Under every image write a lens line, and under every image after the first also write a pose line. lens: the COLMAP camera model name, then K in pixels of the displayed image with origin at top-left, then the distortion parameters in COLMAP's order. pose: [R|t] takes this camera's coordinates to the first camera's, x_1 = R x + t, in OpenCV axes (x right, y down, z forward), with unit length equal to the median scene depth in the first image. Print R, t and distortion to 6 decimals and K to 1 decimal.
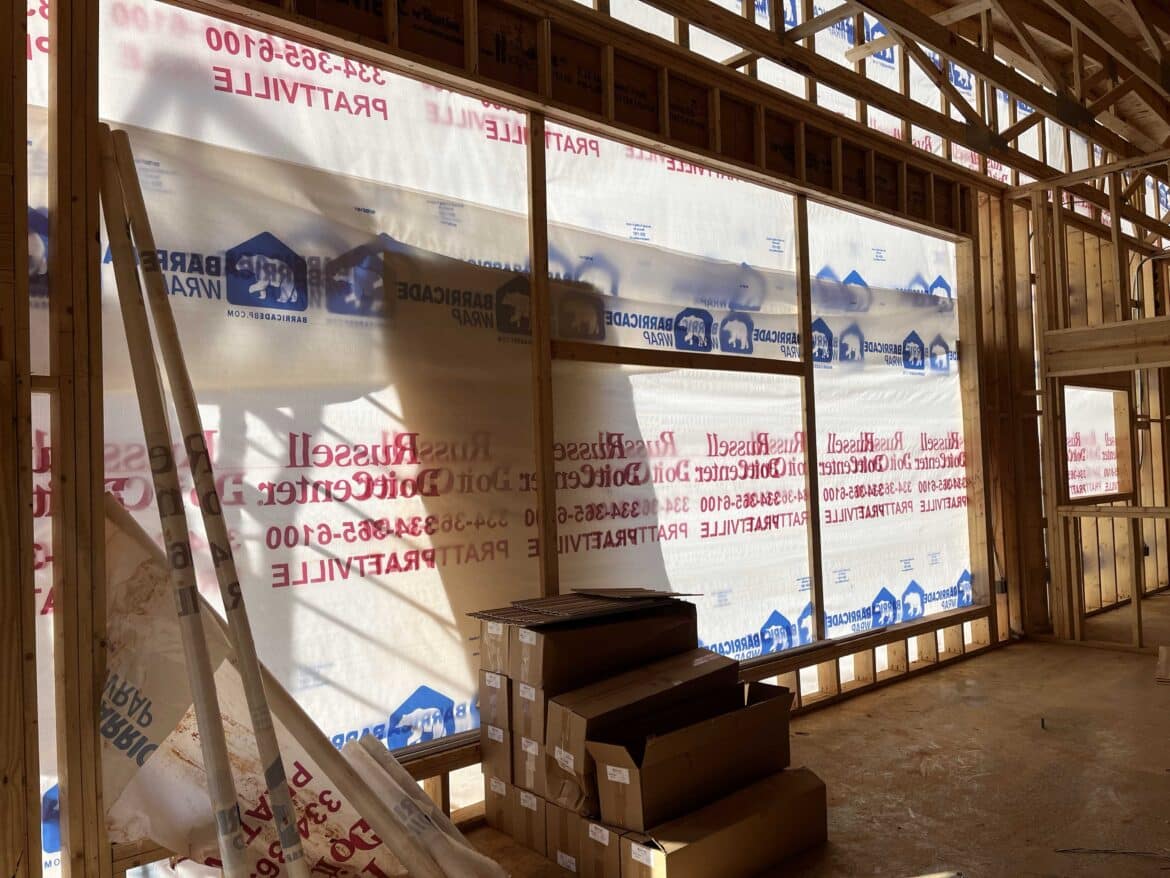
lens RADIAL K [[875.2, 0, 586.4], [0, 875.2, 438.4], [0, 0, 1]] dist [-0.002083, 0.001260]
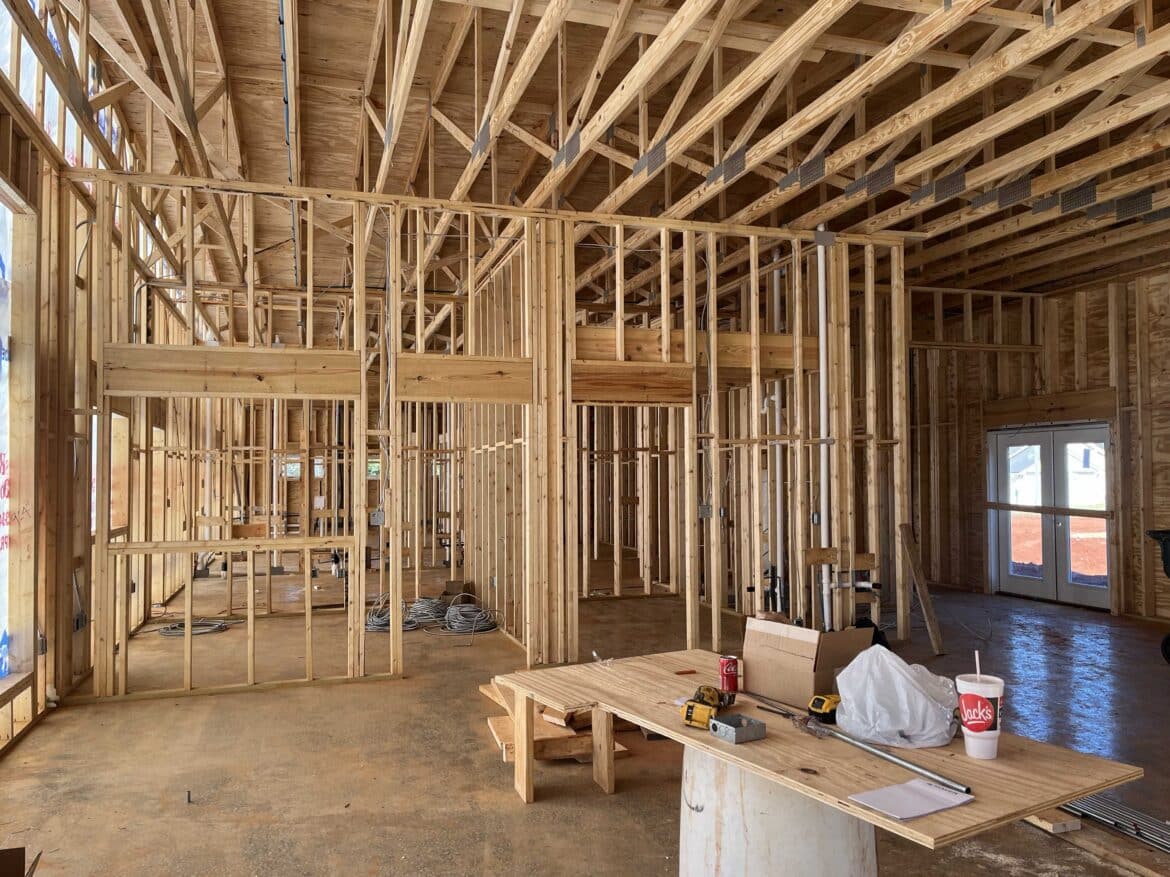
lens RADIAL K [[928.5, 0, 586.4], [0, 928.5, 447.0], [0, 0, 1]] dist [0.005448, -0.002906]
pose [[0.398174, 0.058034, 0.915472, -0.126280], [-0.037712, 0.998189, -0.046876, 0.006557], [-0.916534, -0.015860, 0.399641, 0.195025]]
